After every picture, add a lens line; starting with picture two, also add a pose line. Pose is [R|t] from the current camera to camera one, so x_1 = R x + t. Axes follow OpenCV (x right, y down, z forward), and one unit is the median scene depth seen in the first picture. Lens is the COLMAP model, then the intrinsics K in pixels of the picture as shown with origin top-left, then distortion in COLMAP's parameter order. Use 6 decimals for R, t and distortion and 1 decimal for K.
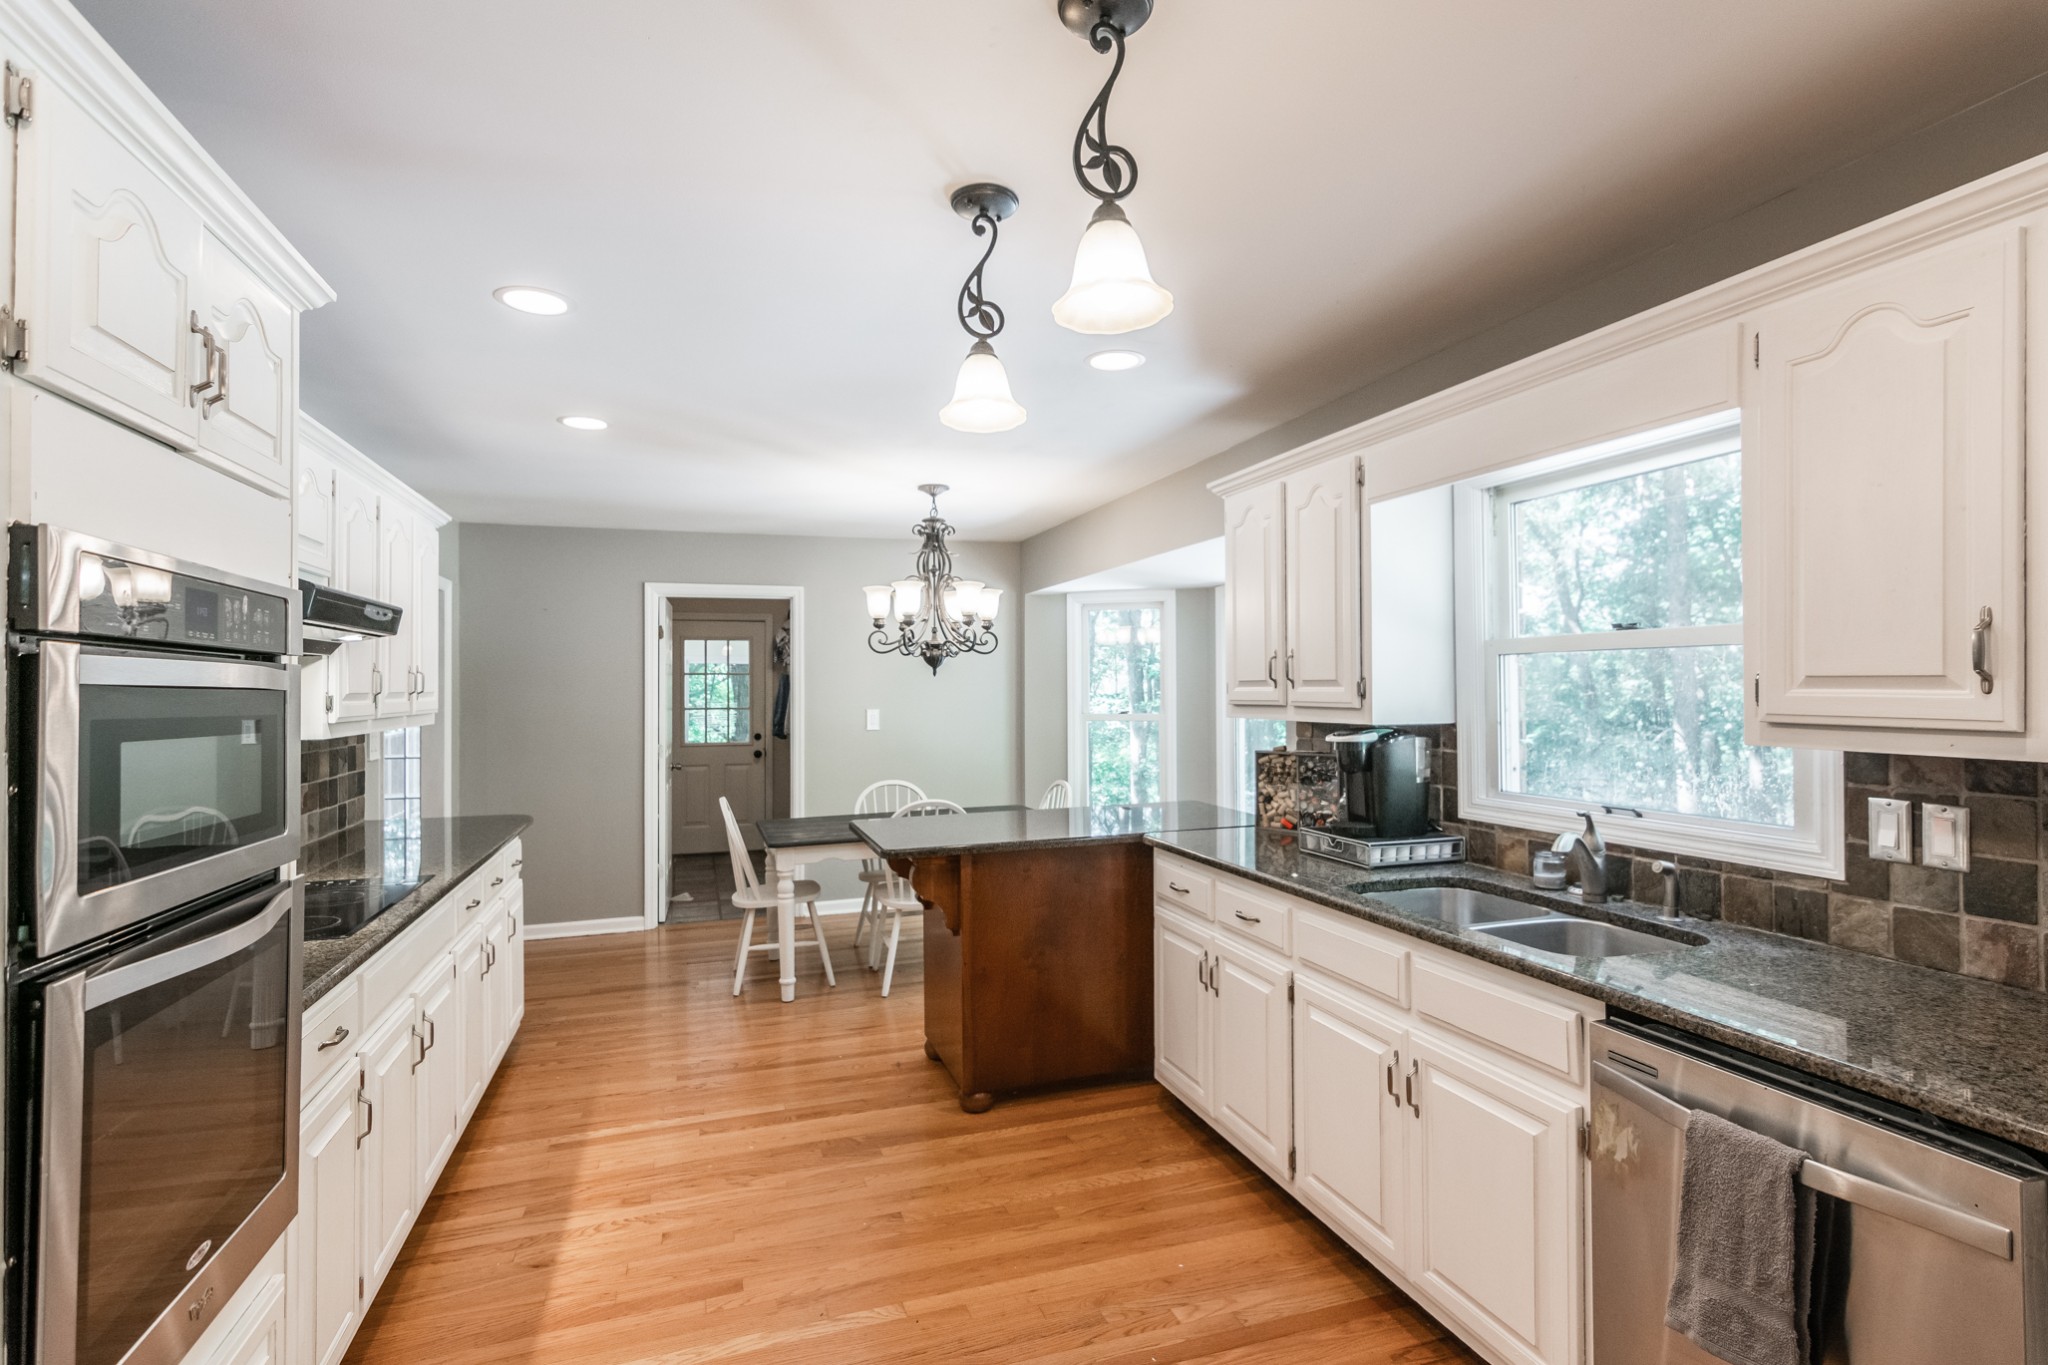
lens RADIAL K [[1004.2, 0, 1024.4], [0, 1004.2, 674.2], [0, 0, 1]] dist [0.000152, 0.000376]
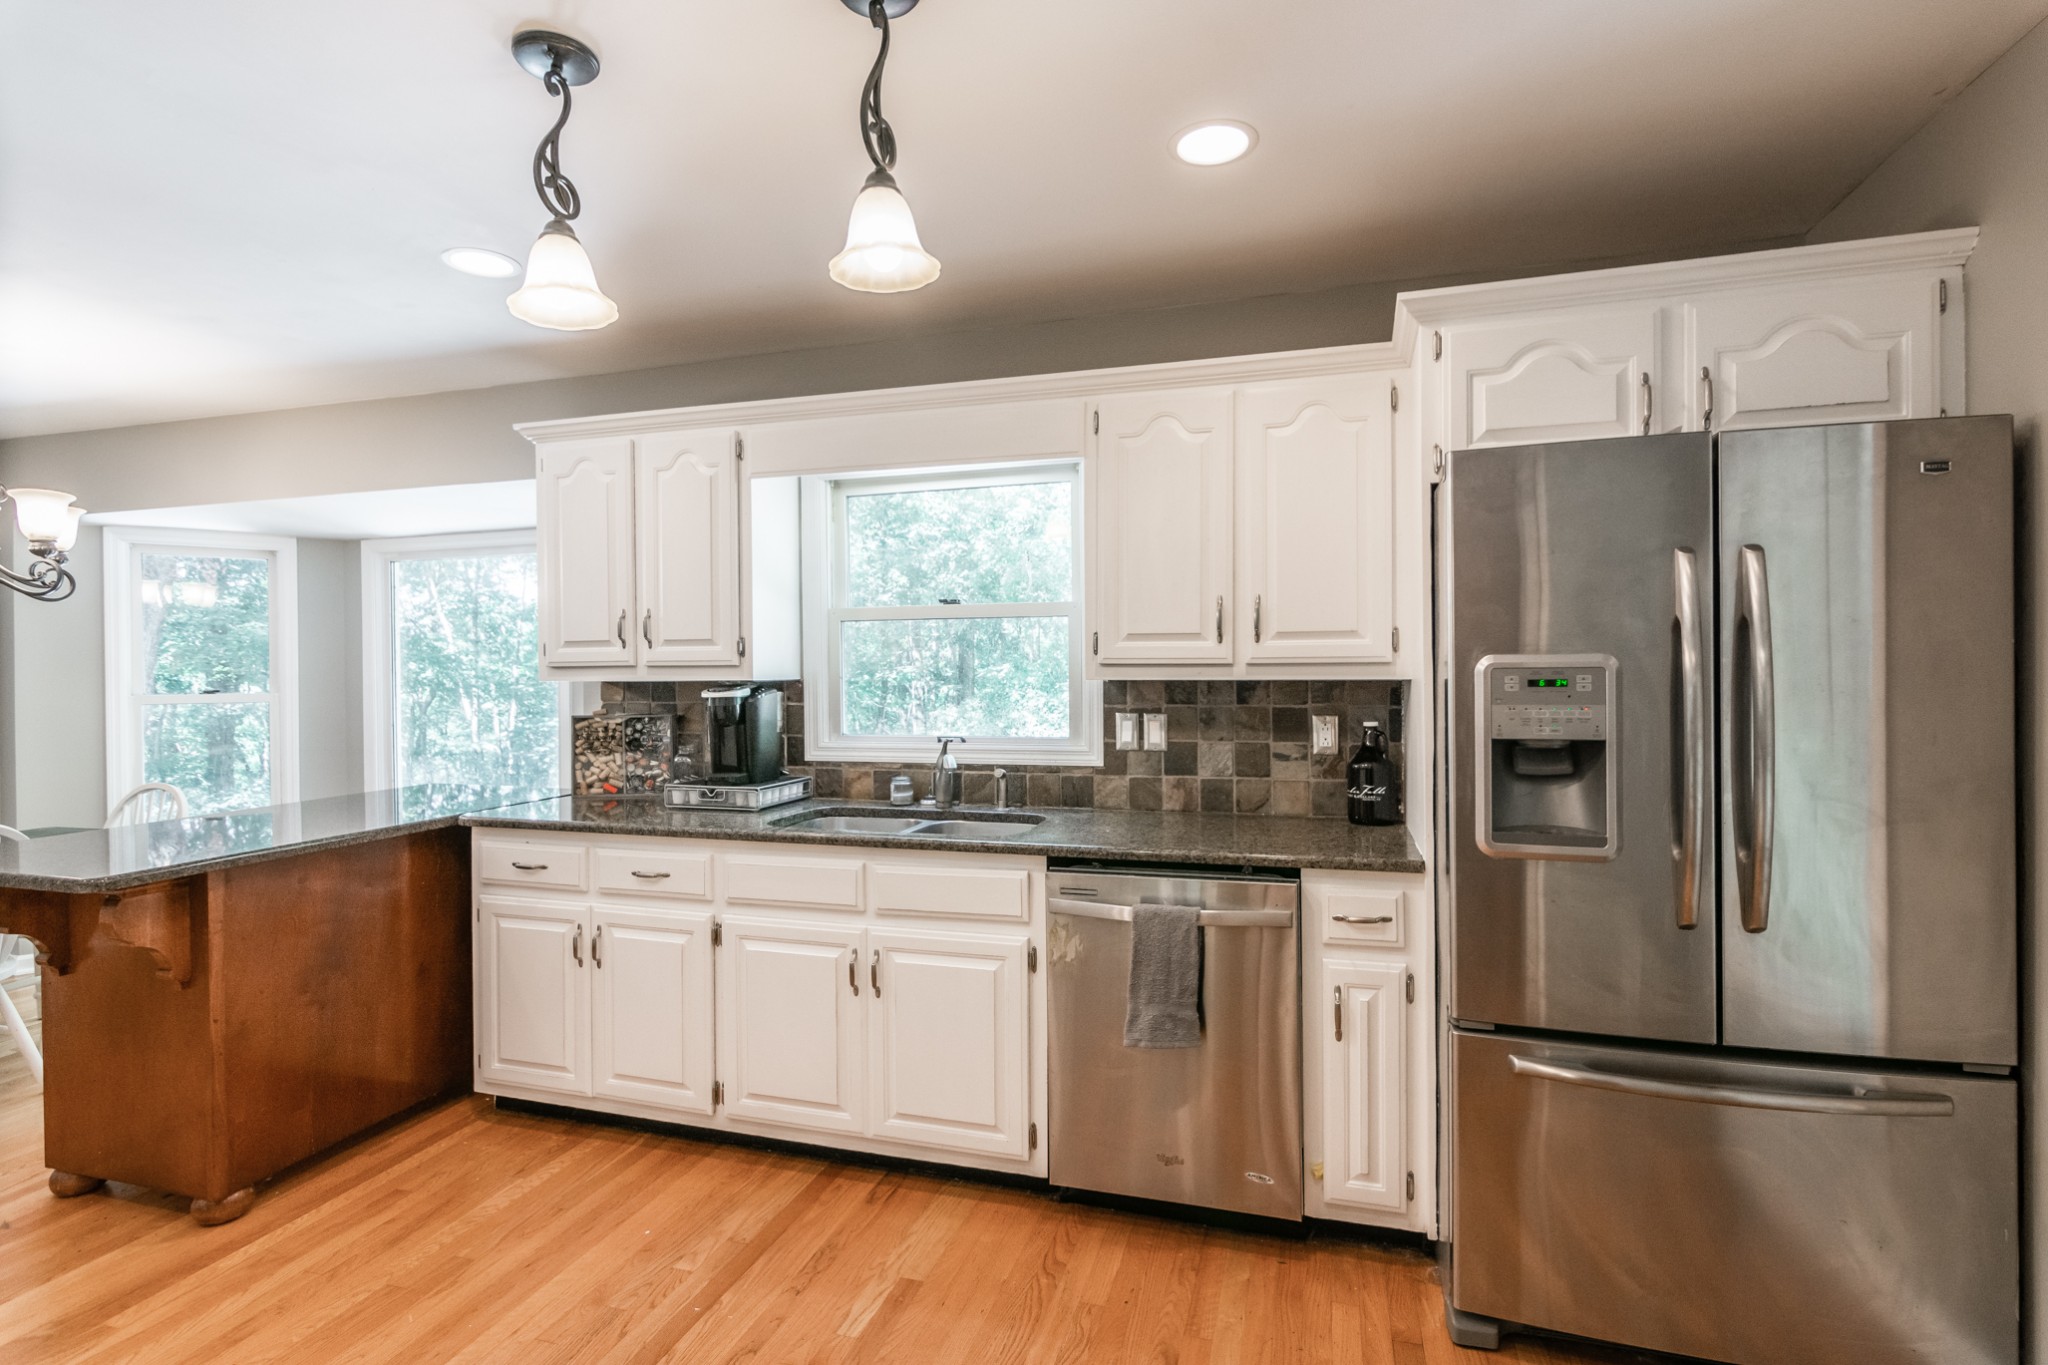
lens RADIAL K [[1004.2, 0, 1024.4], [0, 1004.2, 674.2], [0, 0, 1]] dist [0.000152, 0.000376]
pose [[0.571722, 0.000675, 0.820447, -0.375330], [-0.007557, 0.999962, 0.004443, 0.035972], [-0.820413, -0.008740, 0.571705, 0.129739]]
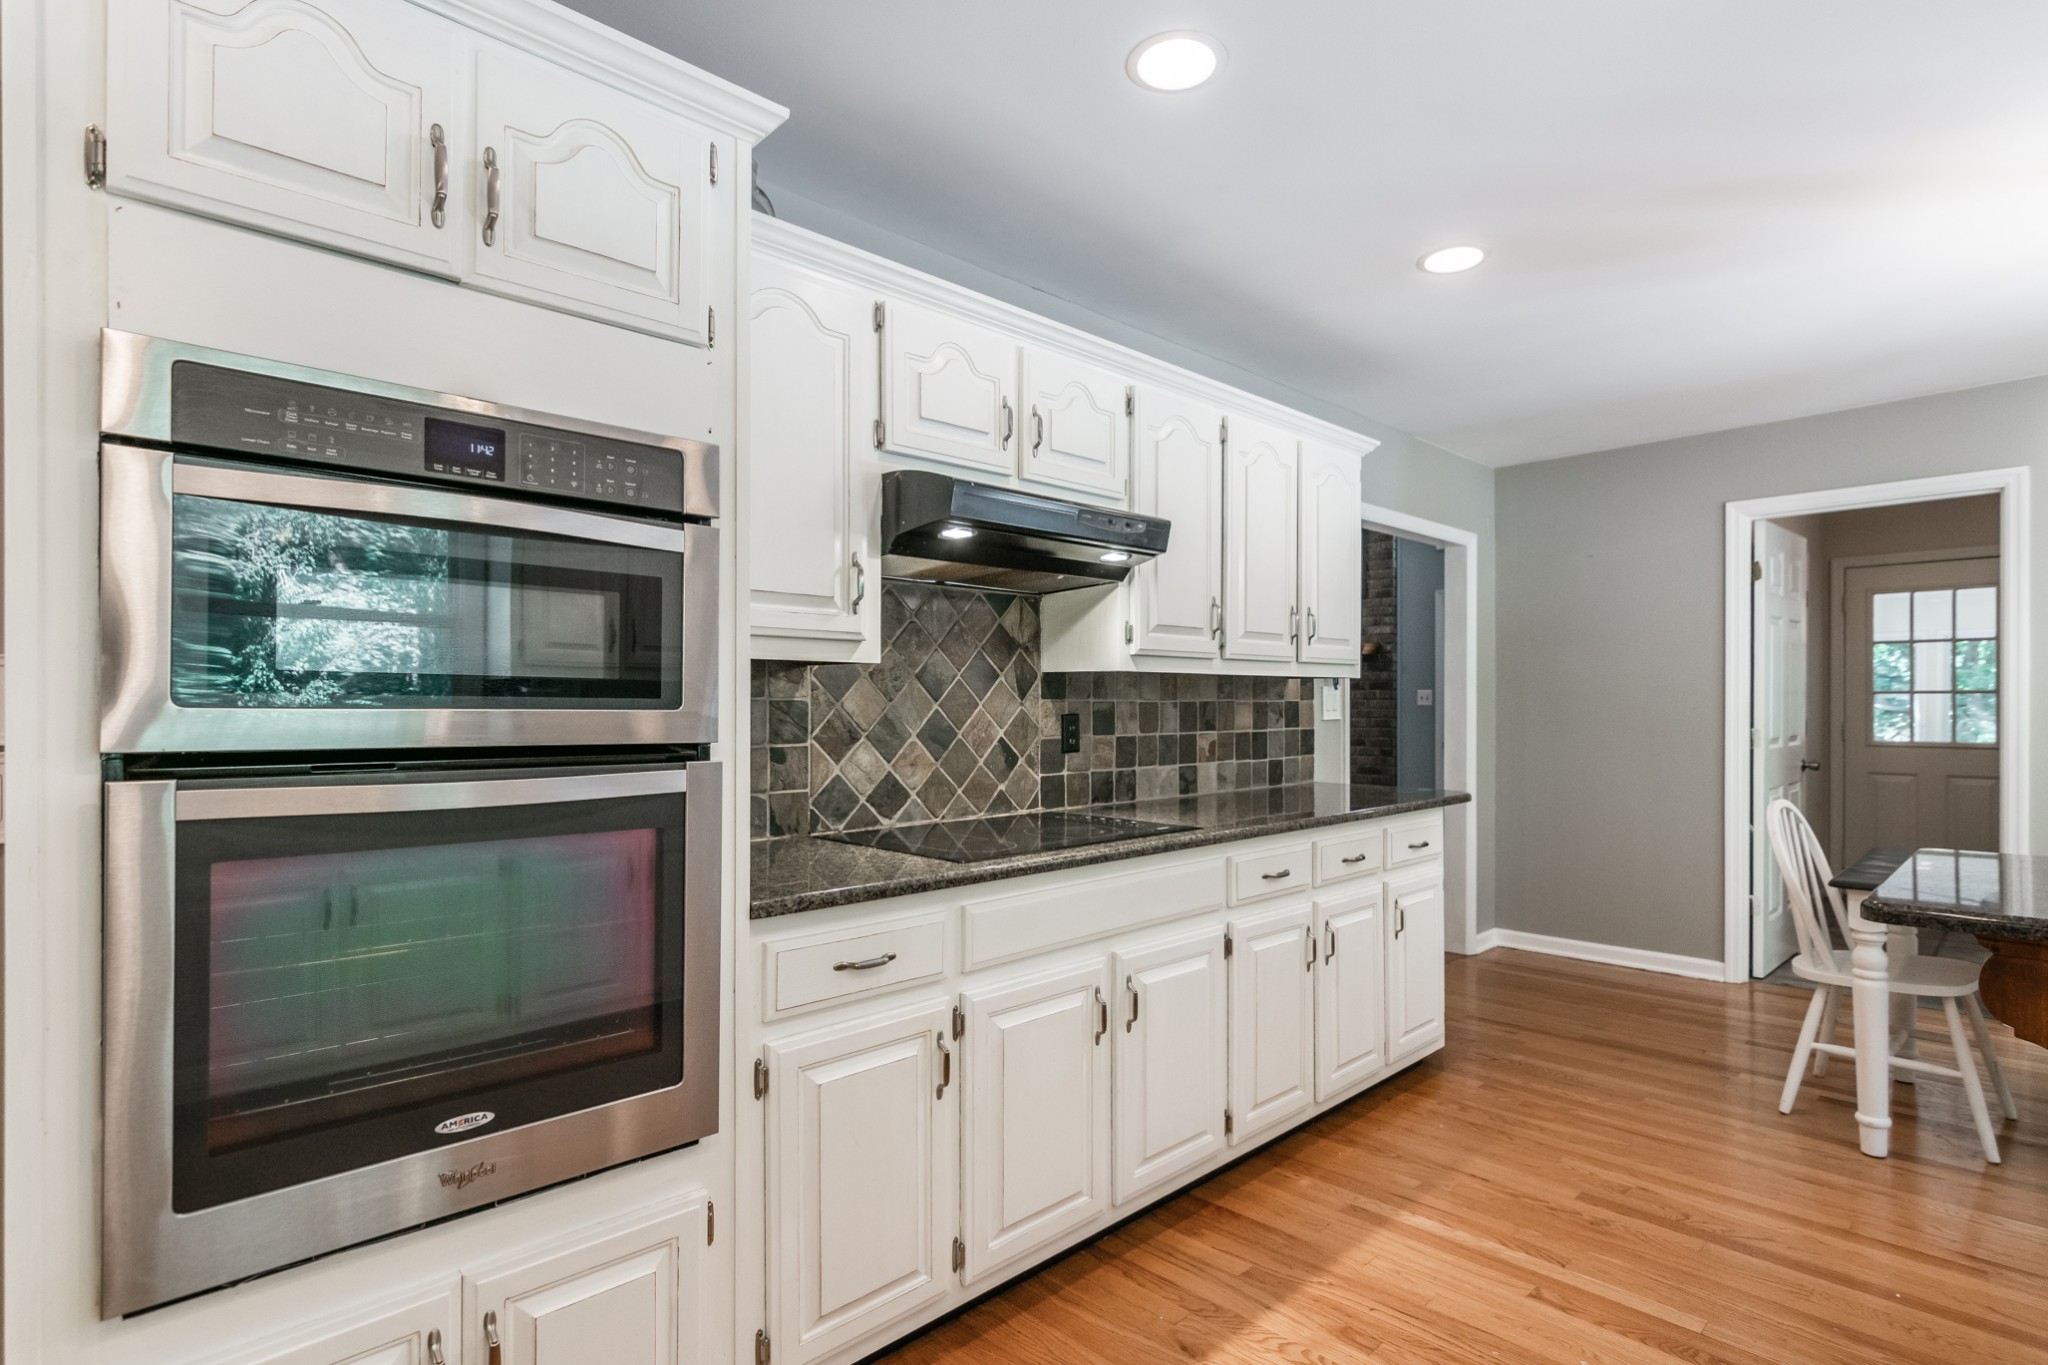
lens RADIAL K [[1013.3, 0, 1023.7], [0, 1013.3, 699.4], [0, 0, 1]] dist [-0.001256, -0.000054]
pose [[0.436411, 0.004138, -0.899738, 0.128344], [0.011610, 0.999880, 0.010230, 0.082380], [0.899673, -0.014910, 0.436310, 0.504034]]
